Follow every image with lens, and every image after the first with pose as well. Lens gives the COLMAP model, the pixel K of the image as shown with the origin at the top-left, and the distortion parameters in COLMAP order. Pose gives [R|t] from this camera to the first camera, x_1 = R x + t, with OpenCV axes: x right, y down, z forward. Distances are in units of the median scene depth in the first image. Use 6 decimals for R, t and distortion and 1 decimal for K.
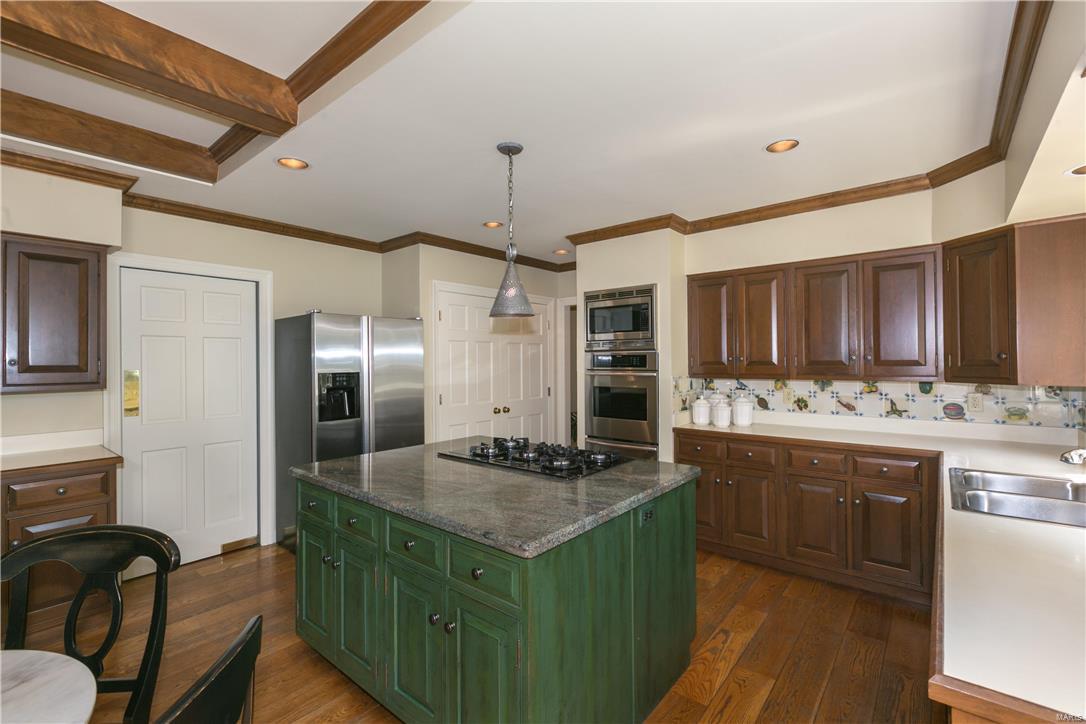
lens RADIAL K [[481.9, 0, 542.6], [0, 481.9, 359.7], [0, 0, 1]] dist [-0.002073, -0.000413]
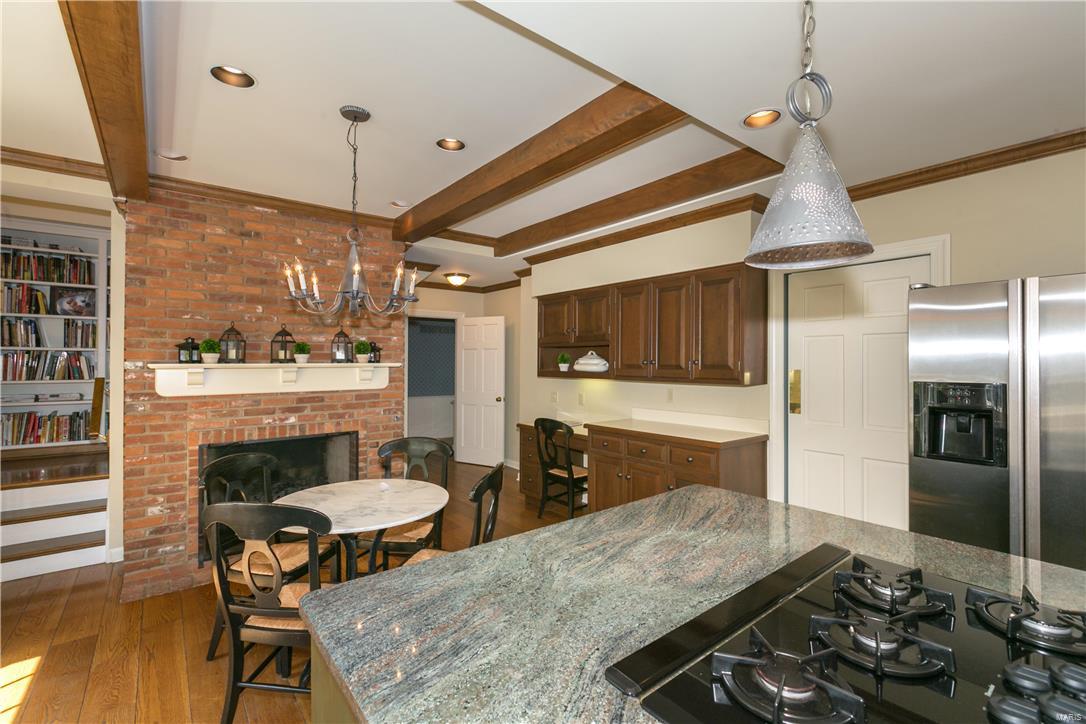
lens RADIAL K [[481.9, 0, 542.6], [0, 481.9, 359.7], [0, 0, 1]] dist [-0.002073, -0.000413]
pose [[-0.206498, 0.003767, -0.978440, 0.251787], [0.000554, 0.999993, 0.003733, -0.003356], [0.978447, 0.000228, -0.206499, 0.584754]]
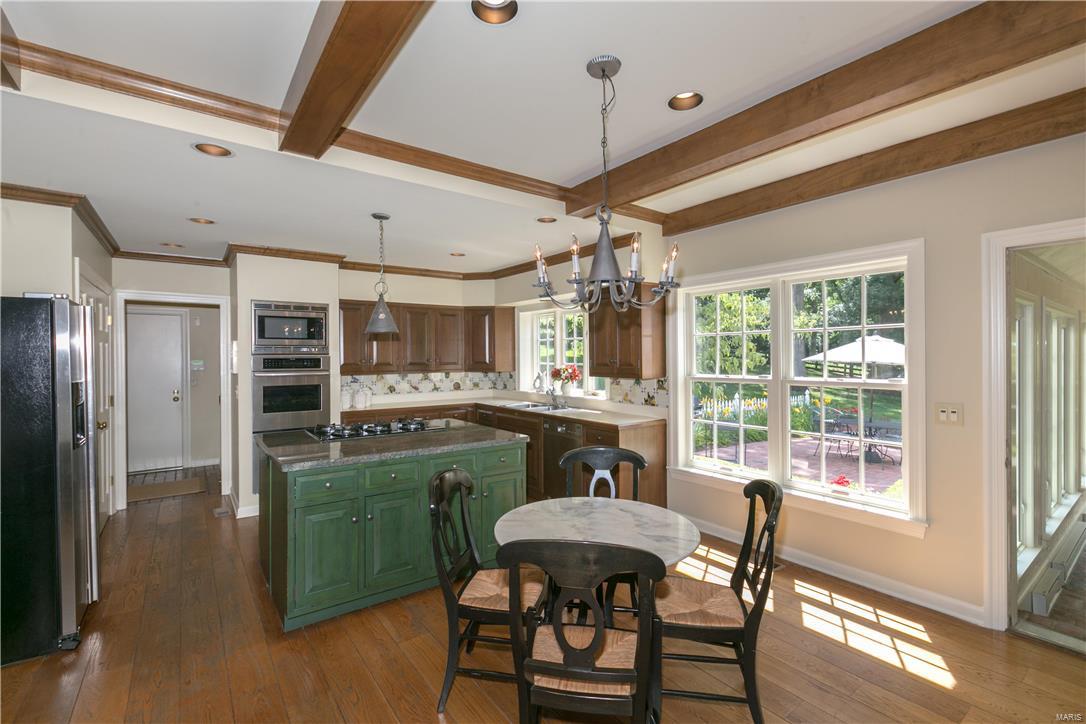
lens RADIAL K [[481.9, 0, 542.6], [0, 481.9, 359.7], [0, 0, 1]] dist [-0.002073, -0.000413]
pose [[0.237226, 0.000016, 0.971454, -0.914426], [0.001895, 0.999998, -0.000479, -0.004257], [-0.971453, 0.001954, 0.237226, 0.128200]]
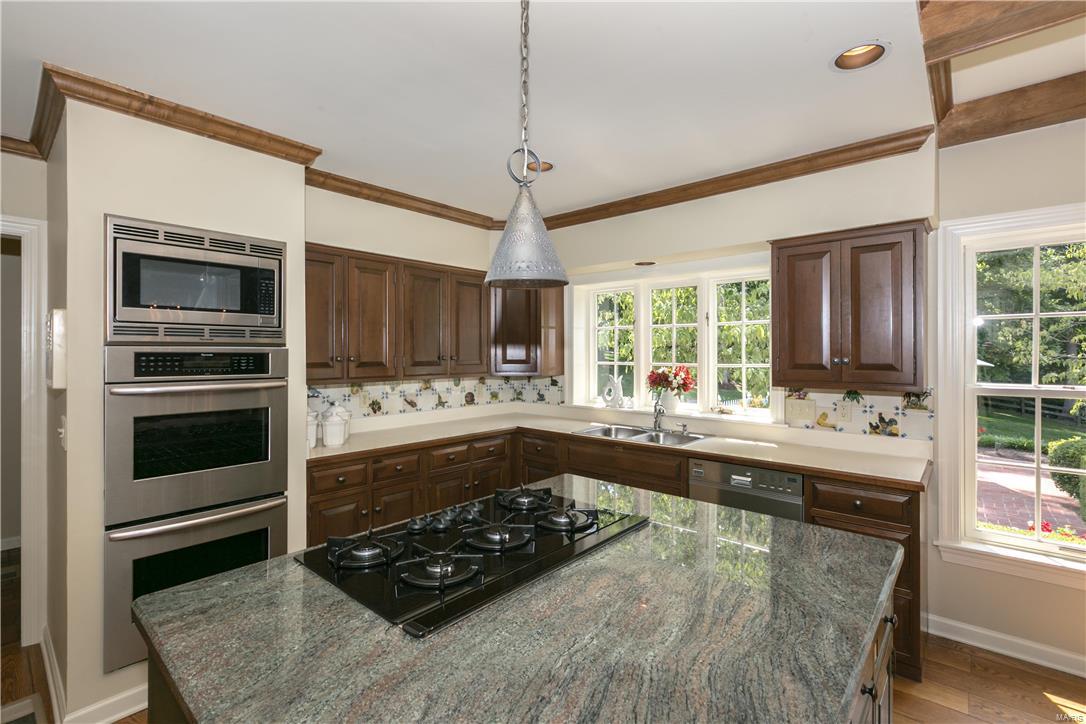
lens RADIAL K [[487.5, 0, 540.6], [0, 487.5, 353.9], [0, 0, 1]] dist [0.000494, -0.000054]
pose [[0.029473, 0.007732, 0.999536, -0.412056], [-0.001180, 0.999970, -0.007701, -0.004579], [-0.999565, -0.000953, 0.029481, 0.652899]]
